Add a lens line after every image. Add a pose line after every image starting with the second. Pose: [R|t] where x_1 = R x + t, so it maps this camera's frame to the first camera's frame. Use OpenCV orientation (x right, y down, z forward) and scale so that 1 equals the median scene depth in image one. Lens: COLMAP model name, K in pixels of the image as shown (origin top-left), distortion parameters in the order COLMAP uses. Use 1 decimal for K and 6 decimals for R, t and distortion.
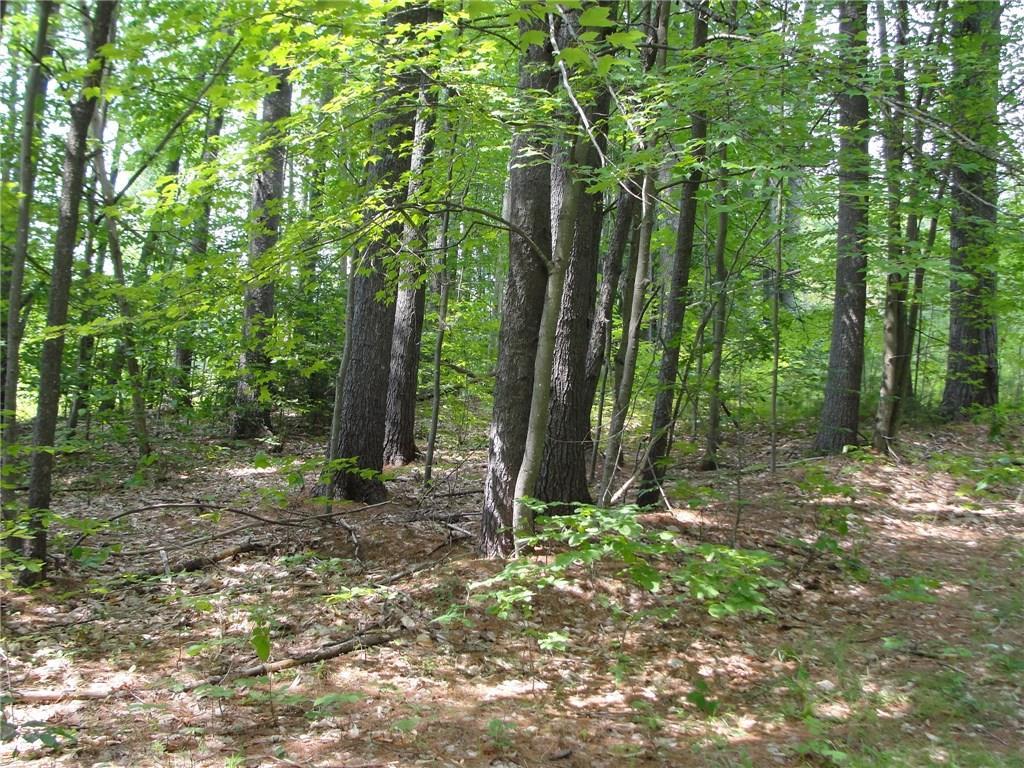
lens RADIAL K [[1261.0, 0, 512.0], [0, 1261.0, 384.0], [0, 0, 1]] dist [-0.031821, 0.021771]
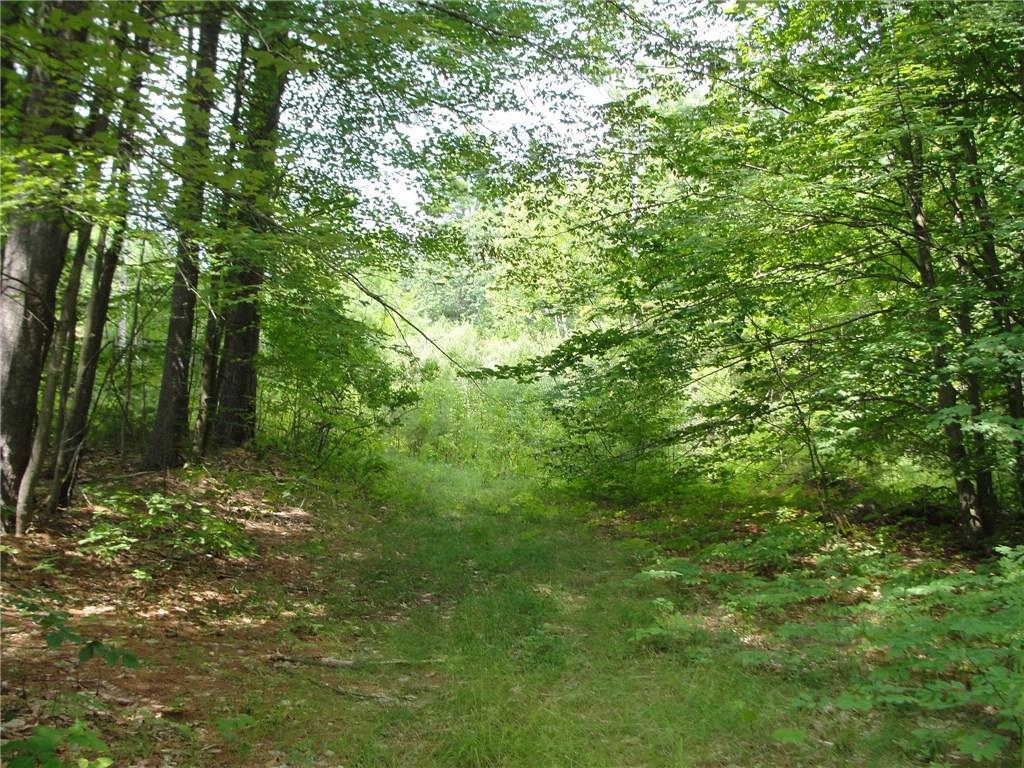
lens RADIAL K [[1252.1, 0, 559.1], [0, 1252.1, 378.8], [0, 0, 1]] dist [-0.013629, -0.062683]
pose [[0.769074, 0.073958, 0.634867, -0.293543], [-0.056626, 0.997261, -0.047579, 0.000827], [-0.636647, 0.000642, 0.771155, -0.284750]]
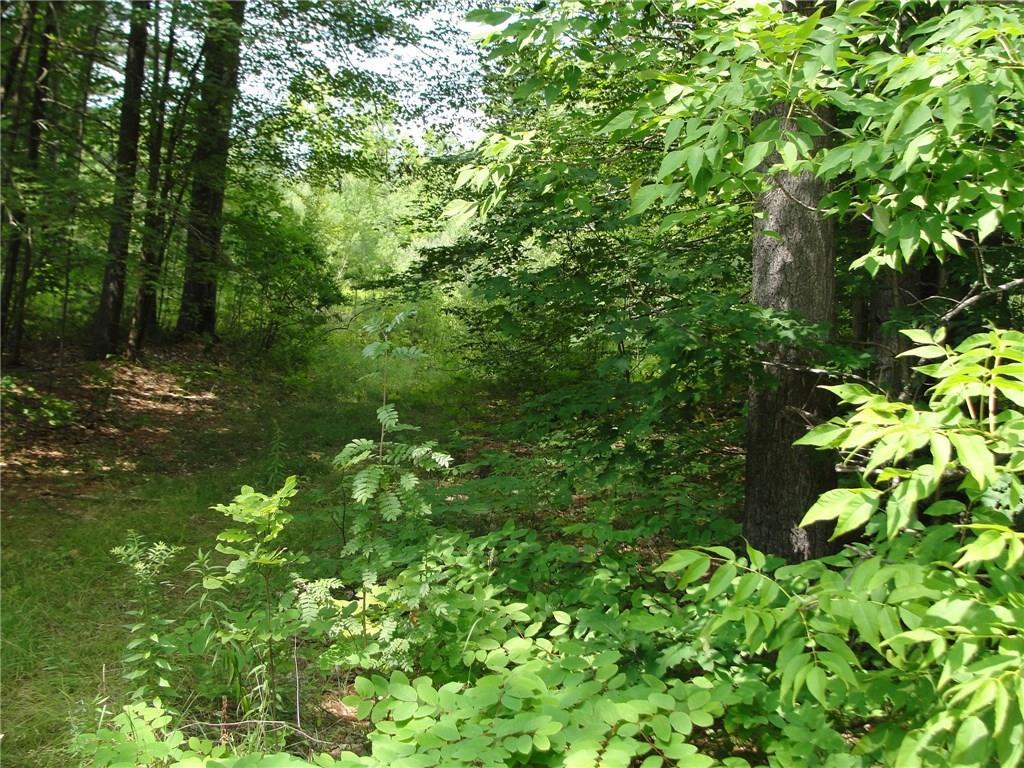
lens RADIAL K [[1261.0, 0, 512.0], [0, 1261.0, 384.0], [0, 0, 1]] dist [-0.031821, 0.021771]
pose [[0.837227, 0.027550, 0.546161, -0.195974], [-0.065519, 0.996590, 0.050164, -0.030208], [-0.542916, -0.077783, 0.836177, -0.682497]]
